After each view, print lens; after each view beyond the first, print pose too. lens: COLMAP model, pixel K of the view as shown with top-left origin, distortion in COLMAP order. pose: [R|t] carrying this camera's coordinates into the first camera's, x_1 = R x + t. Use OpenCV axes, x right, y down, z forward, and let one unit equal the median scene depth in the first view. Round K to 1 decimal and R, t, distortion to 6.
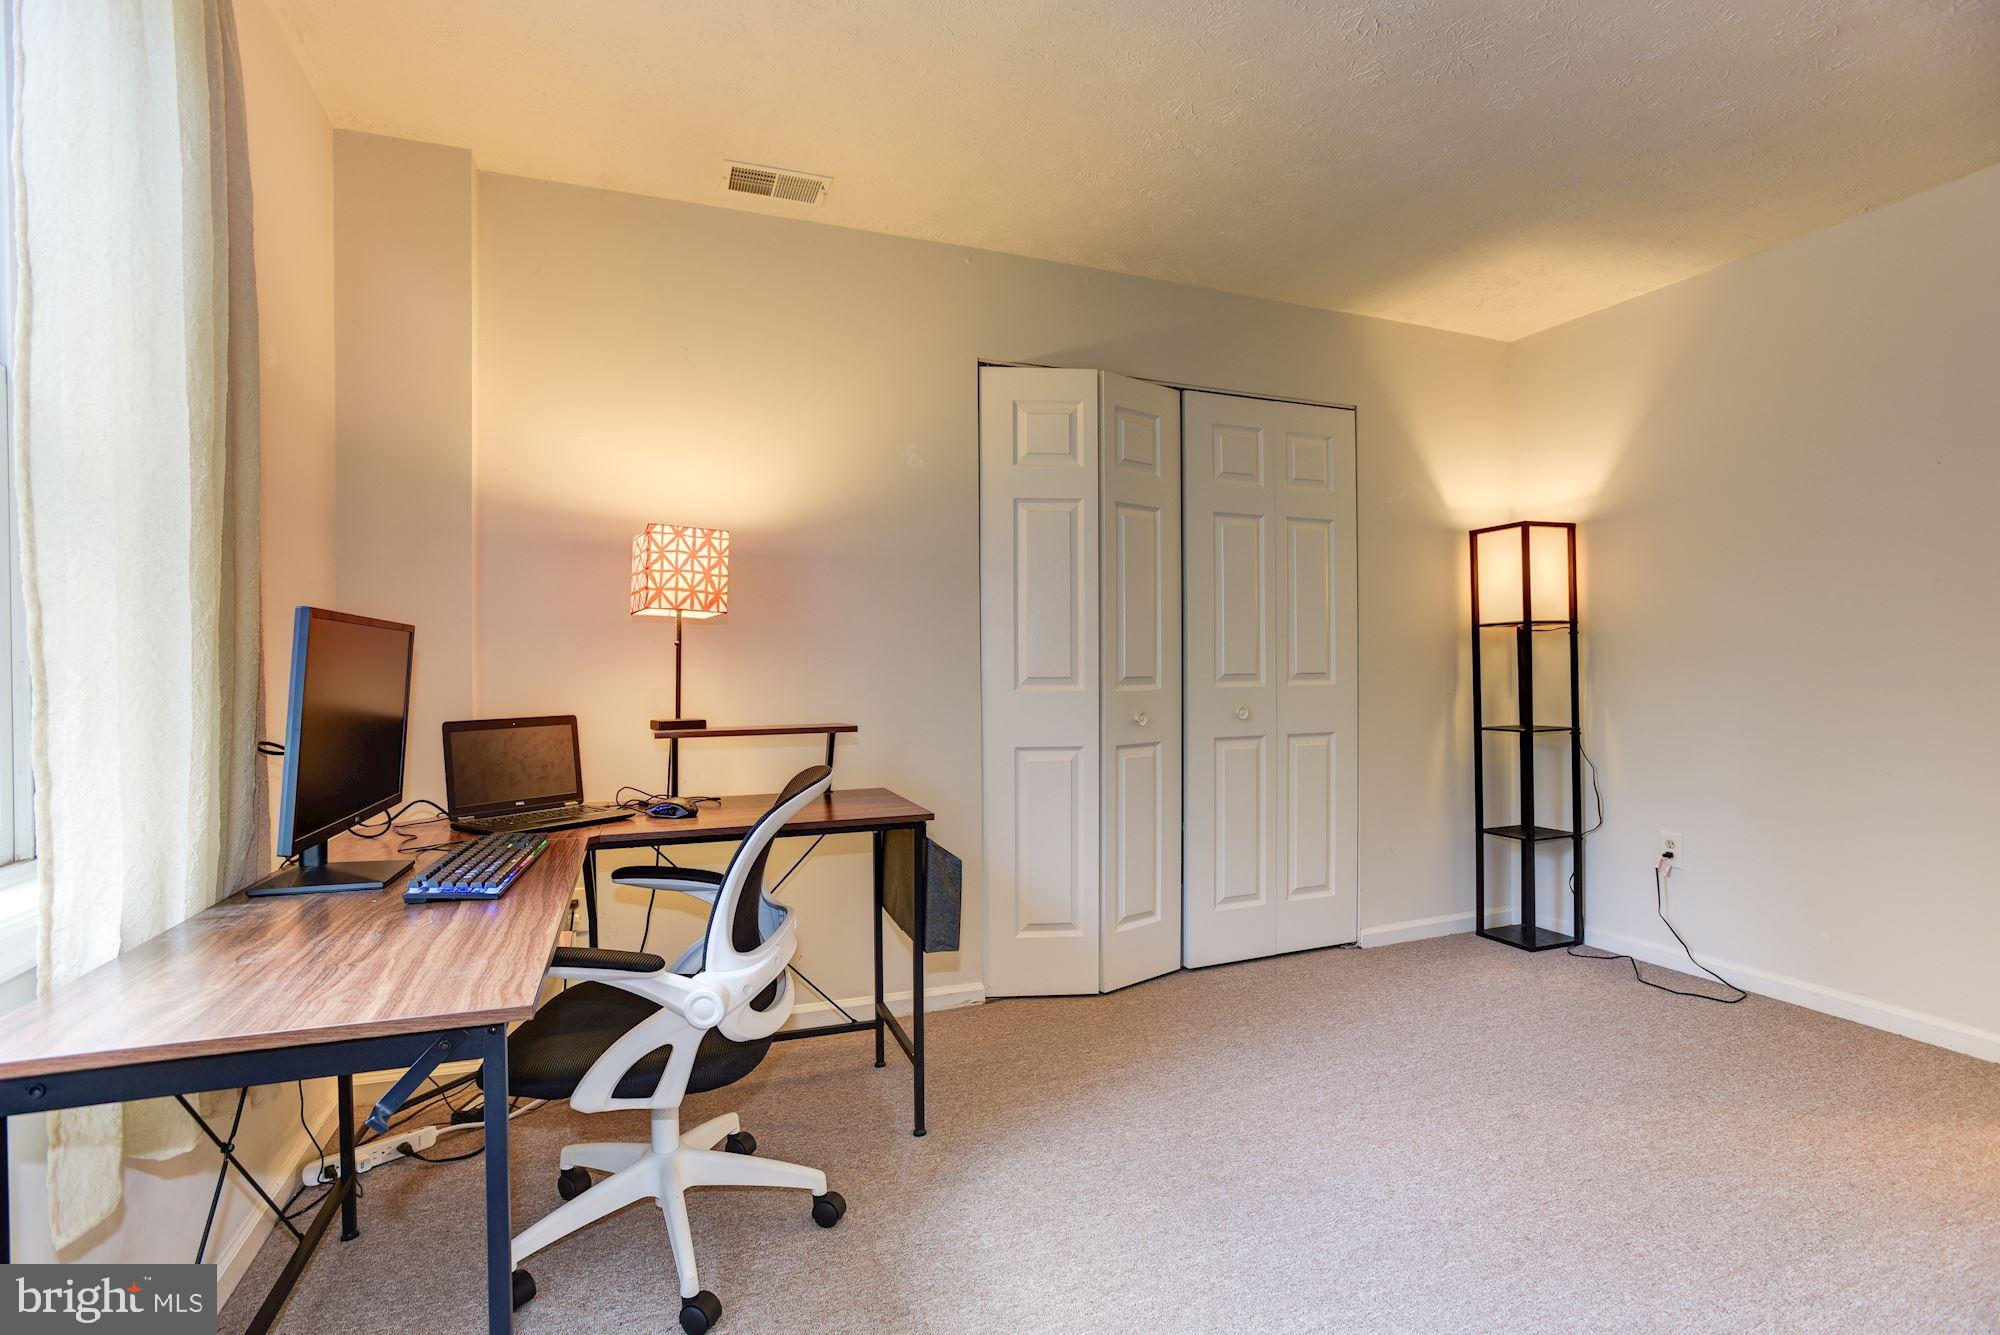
lens RADIAL K [[948.2, 0, 1000.0], [0, 948.2, 667.5], [0, 0, 1]] dist [-0.075269, 0.043312]
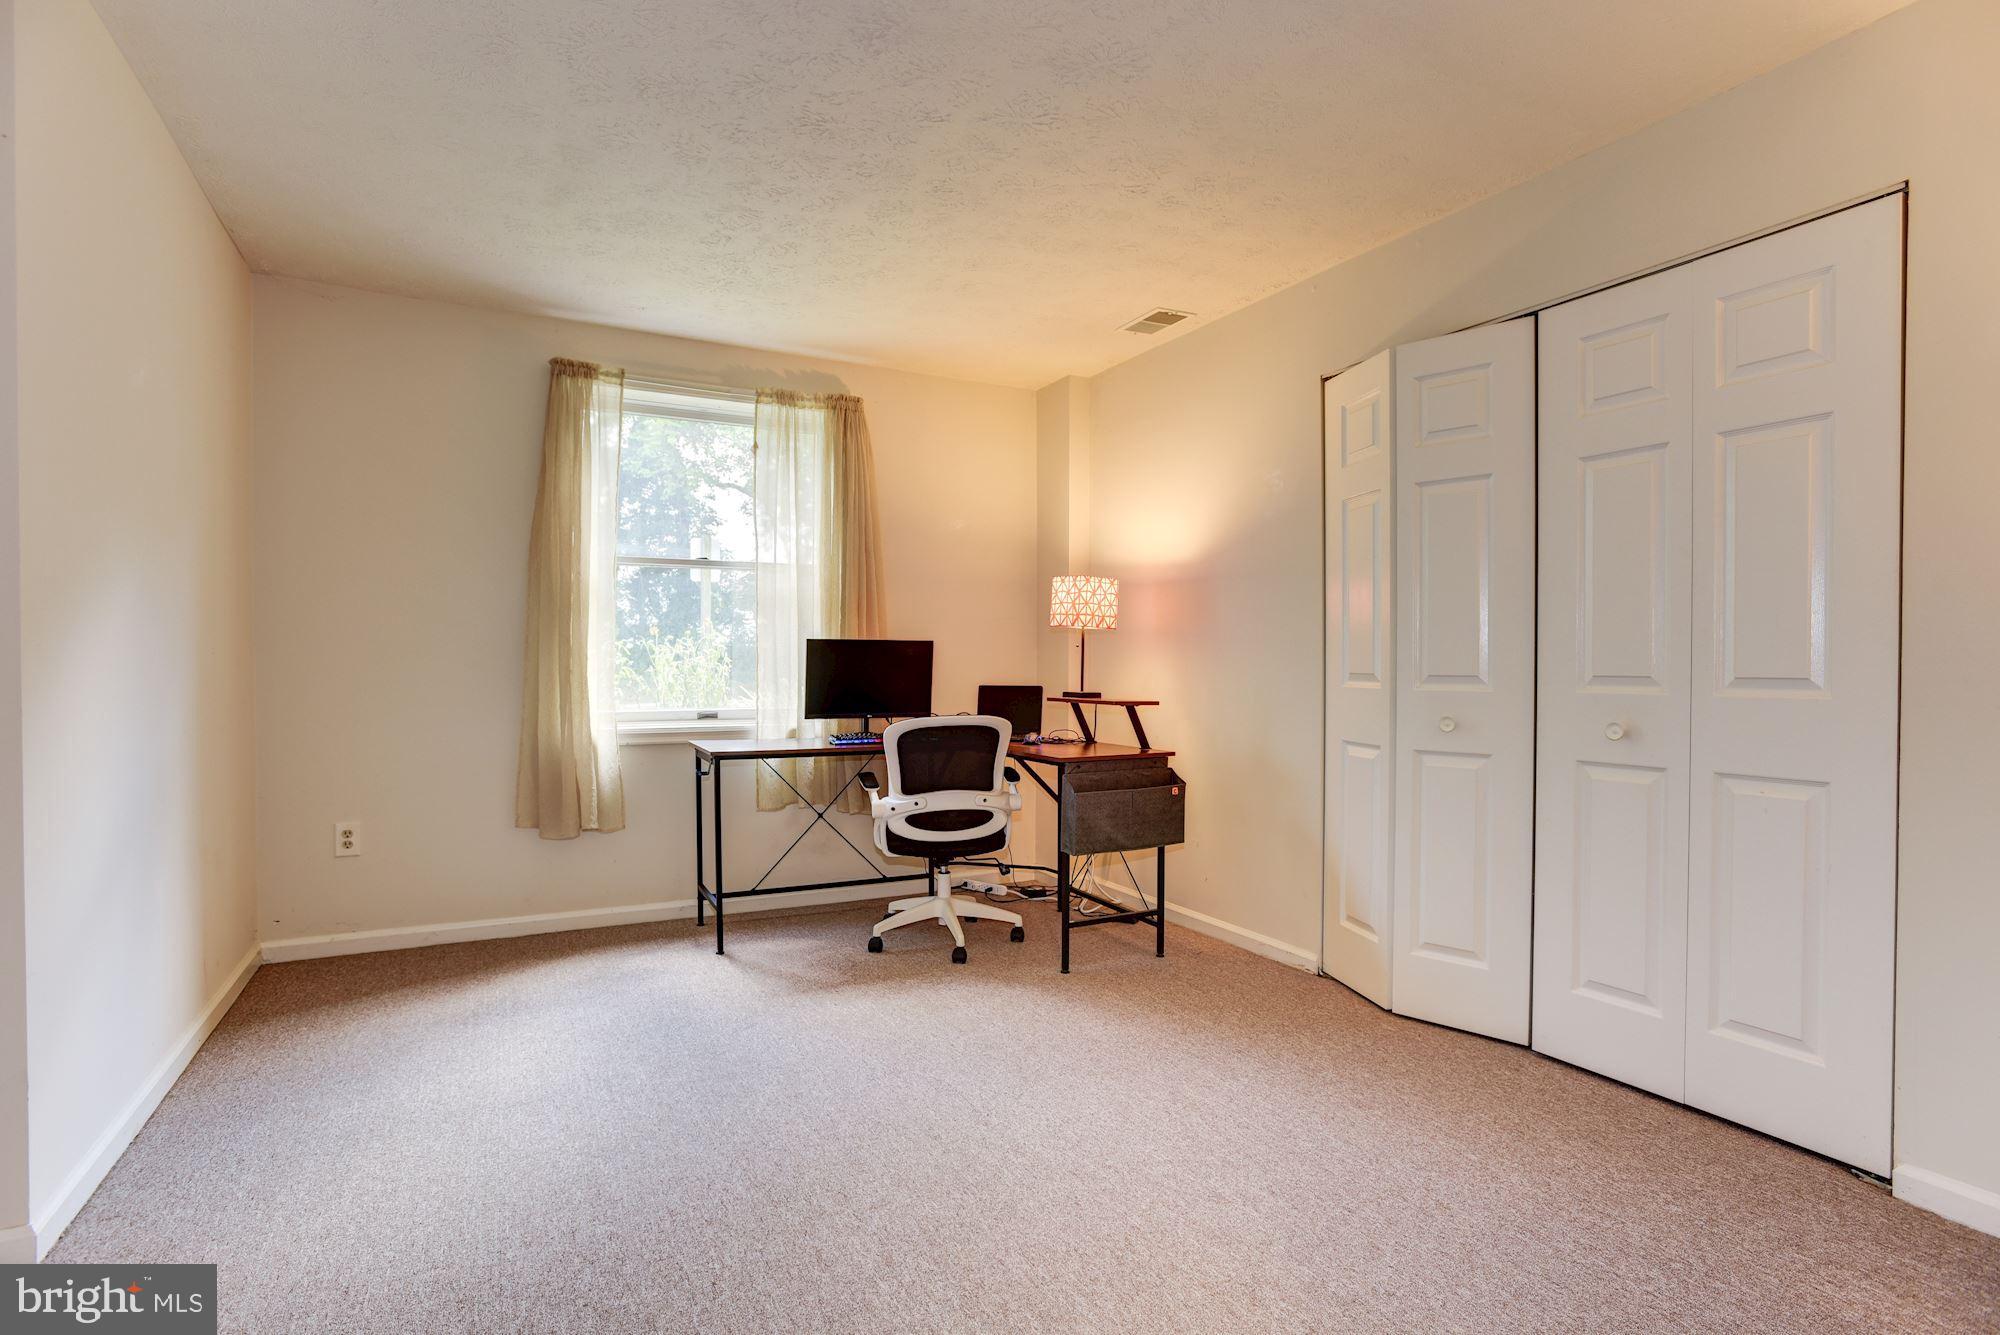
lens RADIAL K [[948.2, 0, 1000.0], [0, 948.2, 667.5], [0, 0, 1]] dist [-0.075269, 0.043312]
pose [[0.126188, 0.012094, -0.991933, 1.037804], [-0.009370, 0.999896, 0.010999, -0.003424], [0.991962, 0.007906, 0.126288, 0.524448]]
